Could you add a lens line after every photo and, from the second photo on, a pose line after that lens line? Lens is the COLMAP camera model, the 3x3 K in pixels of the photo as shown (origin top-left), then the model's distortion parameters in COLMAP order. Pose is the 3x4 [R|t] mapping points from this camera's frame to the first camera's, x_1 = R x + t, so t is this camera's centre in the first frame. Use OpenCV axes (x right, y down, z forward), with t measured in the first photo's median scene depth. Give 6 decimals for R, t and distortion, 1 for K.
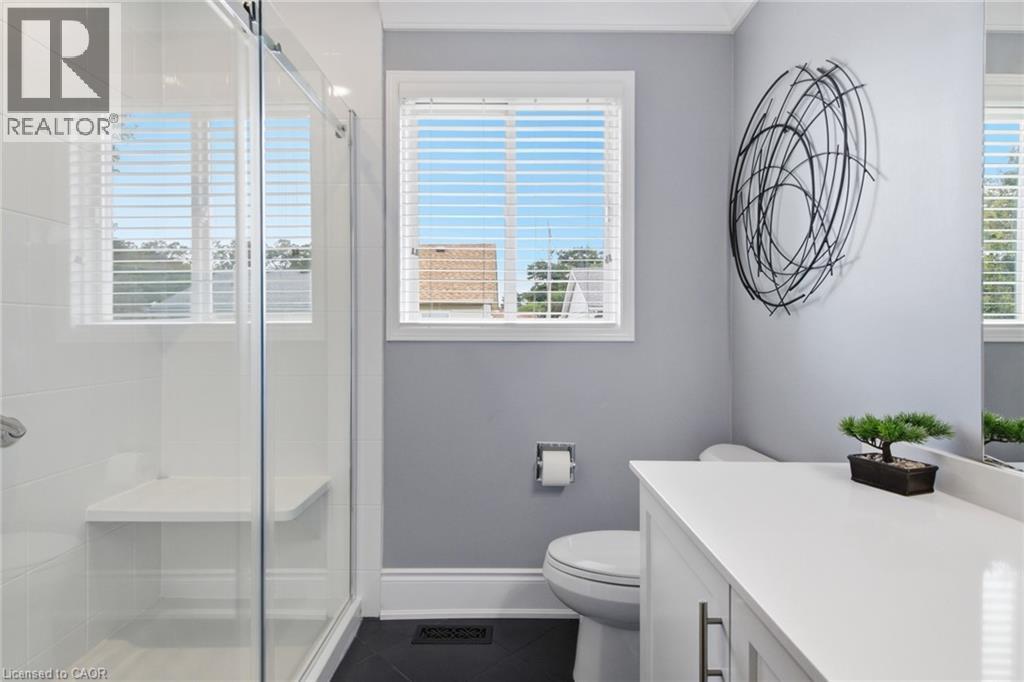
lens RADIAL K [[509.7, 0, 516.1], [0, 509.7, 337.3], [0, 0, 1]] dist [0.012121, -0.000321]
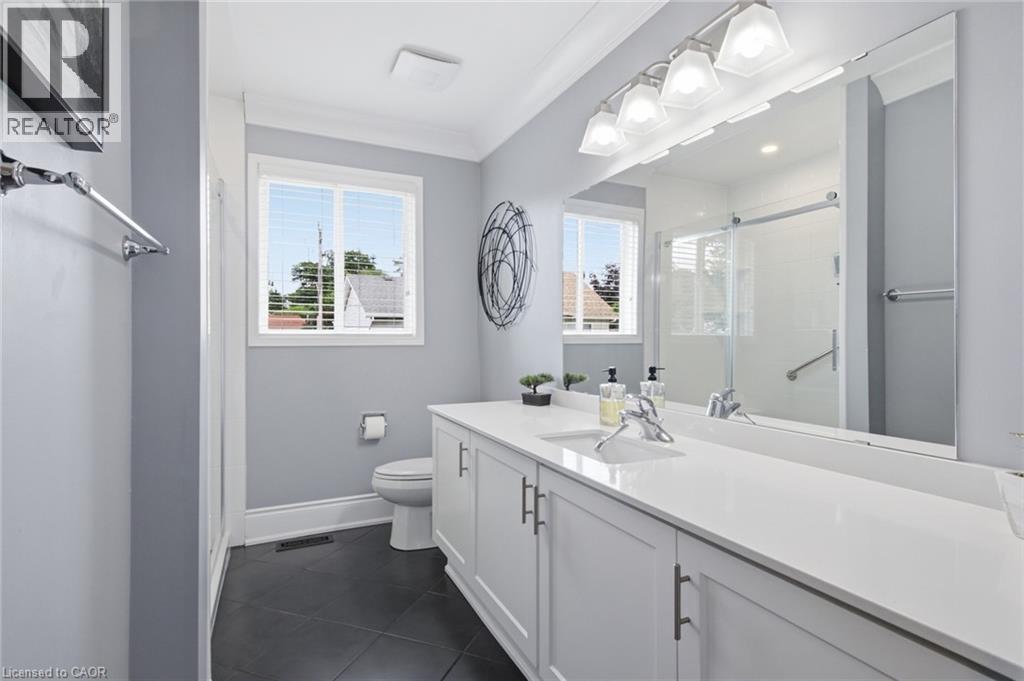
lens RADIAL K [[509.7, 0, 515.6], [0, 509.7, 340.0], [0, 0, 1]] dist [0.012121, -0.000321]
pose [[0.904393, -0.004057, 0.426681, -0.233501], [0.005377, 0.999984, -0.001890, -0.004072], [-0.426666, 0.004003, 0.904400, -0.701002]]
